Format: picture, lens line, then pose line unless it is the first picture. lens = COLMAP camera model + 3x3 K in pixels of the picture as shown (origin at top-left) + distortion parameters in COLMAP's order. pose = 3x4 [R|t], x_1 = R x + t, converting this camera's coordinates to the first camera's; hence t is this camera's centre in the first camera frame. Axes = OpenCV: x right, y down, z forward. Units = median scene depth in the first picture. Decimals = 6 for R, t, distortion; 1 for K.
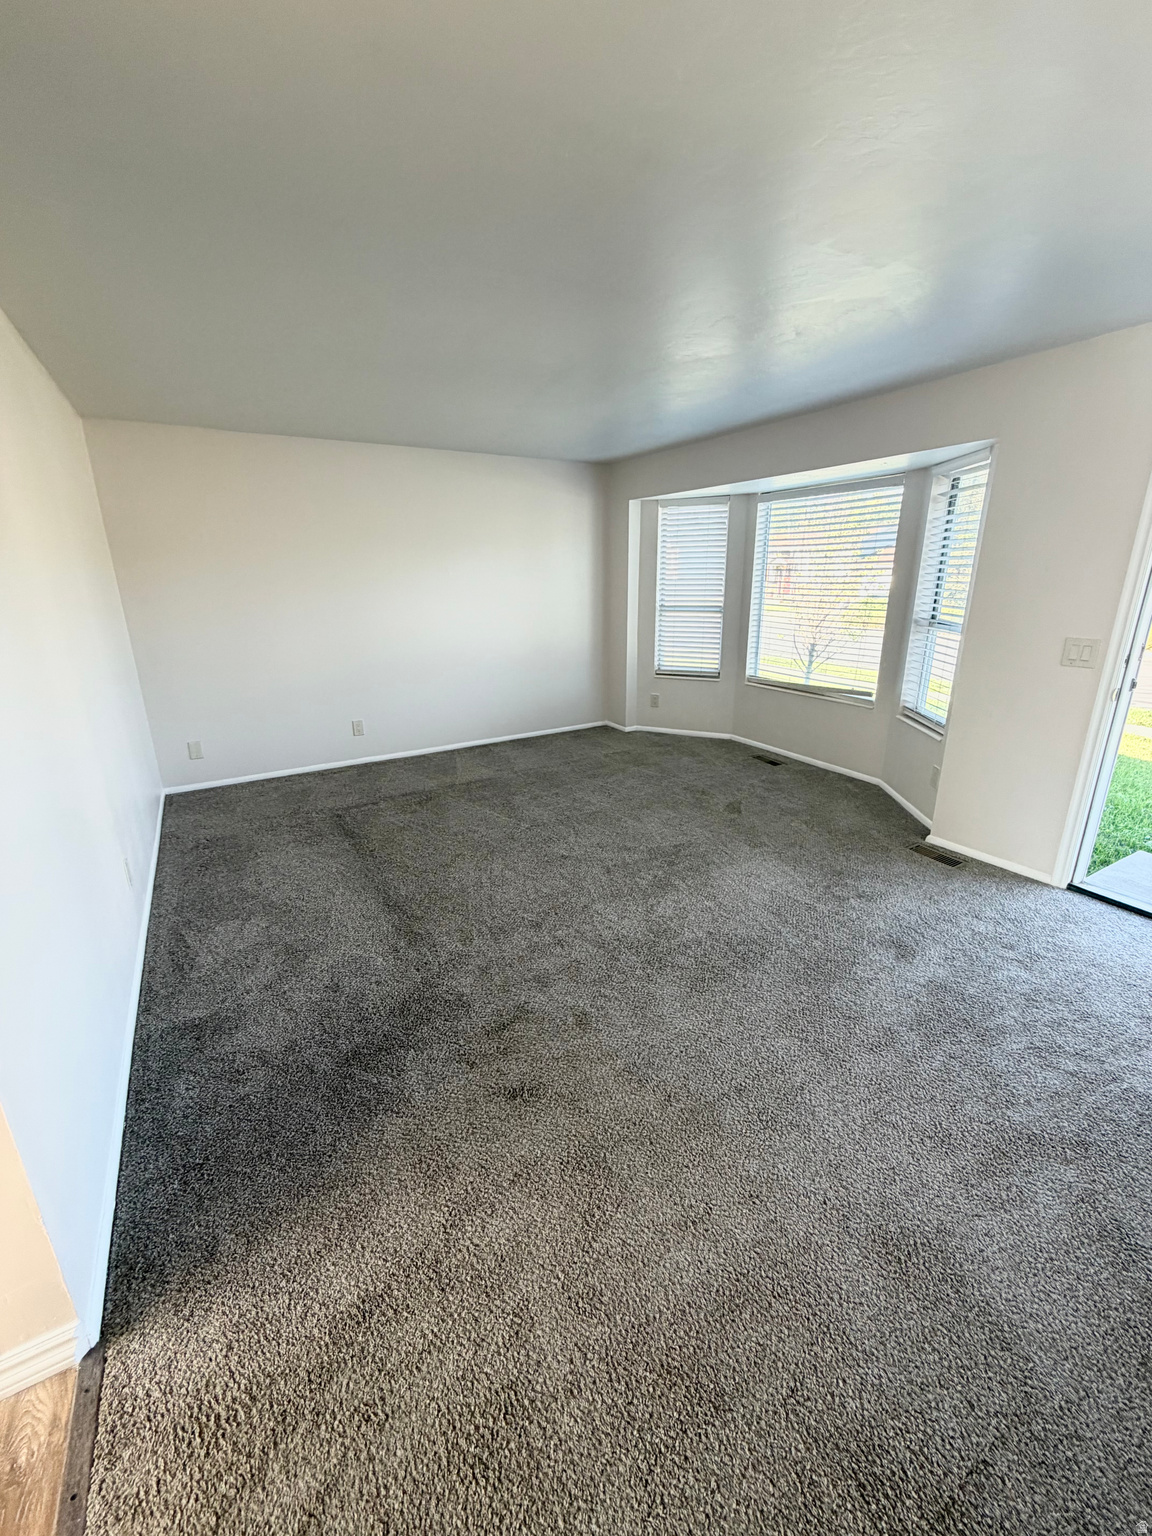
lens RADIAL K [[612.0, 0, 575.0], [0, 612.0, 766.4], [0, 0, 1]] dist [-0.001752, 0.000451]
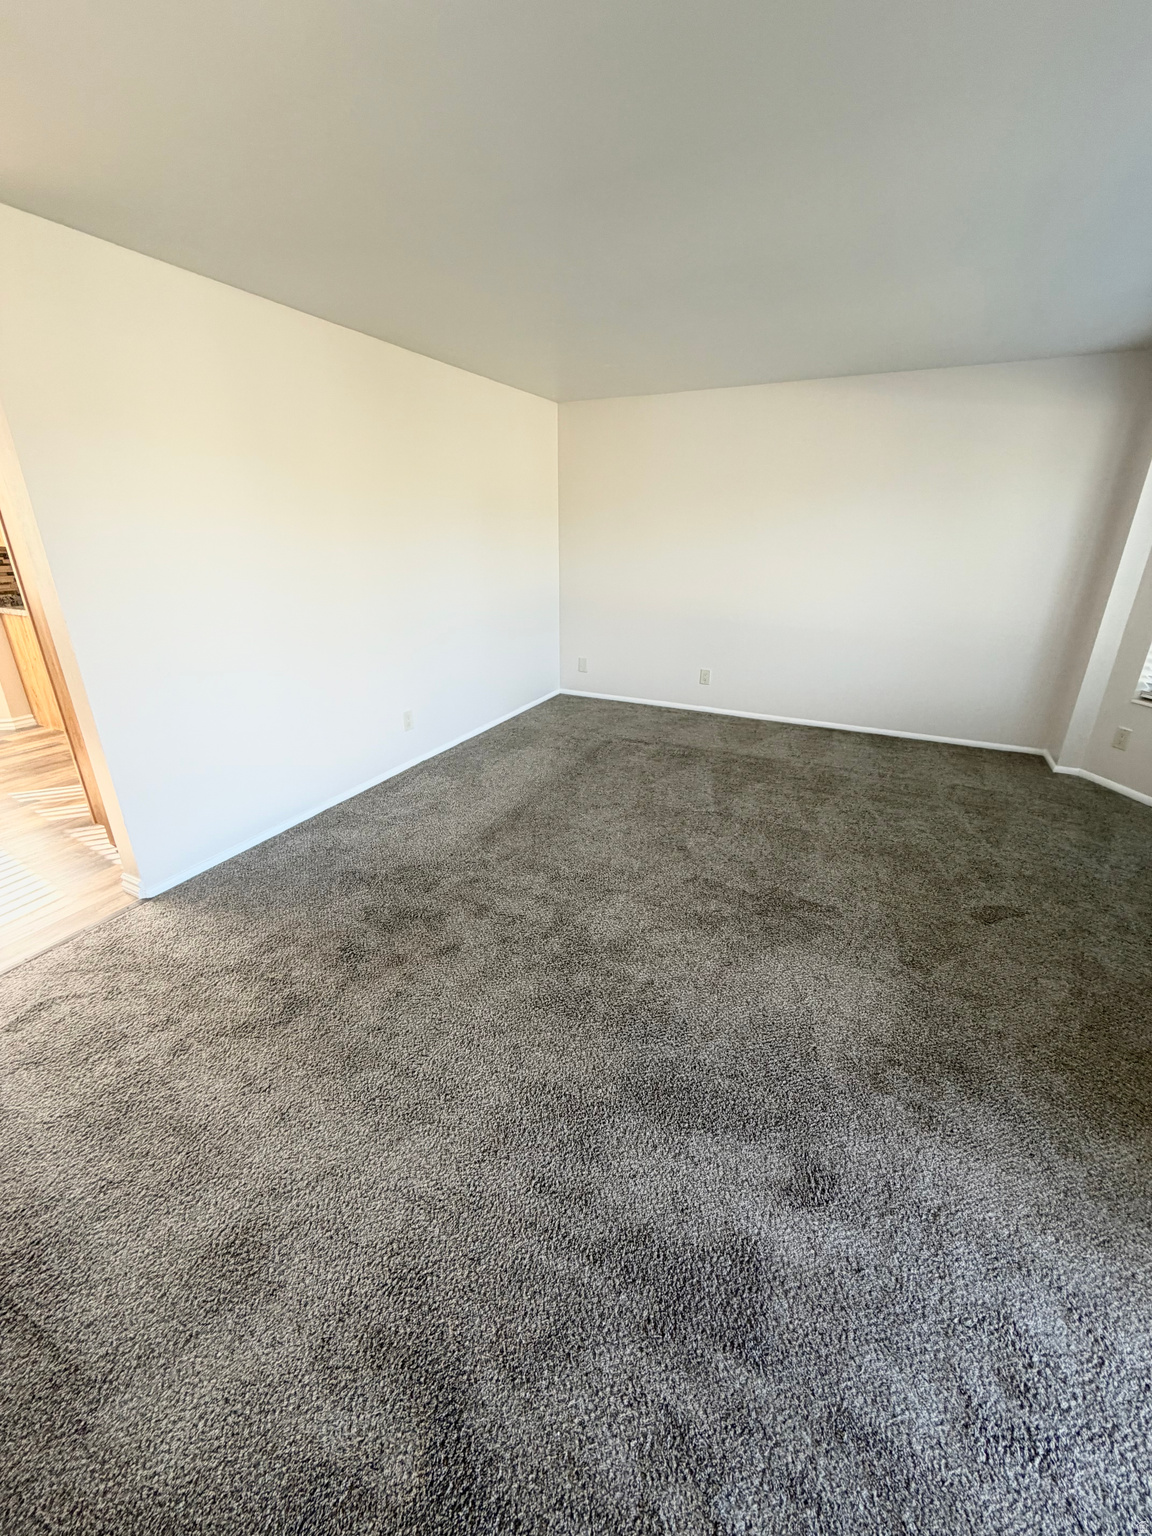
lens RADIAL K [[612.0, 0, 574.3], [0, 612.0, 767.0], [0, 0, 1]] dist [-0.001752, 0.000451]
pose [[0.542825, 0.319214, -0.776816, 0.704563], [-0.261790, 0.943179, 0.204642, -0.136050], [0.798002, 0.092278, 0.595548, 0.412008]]
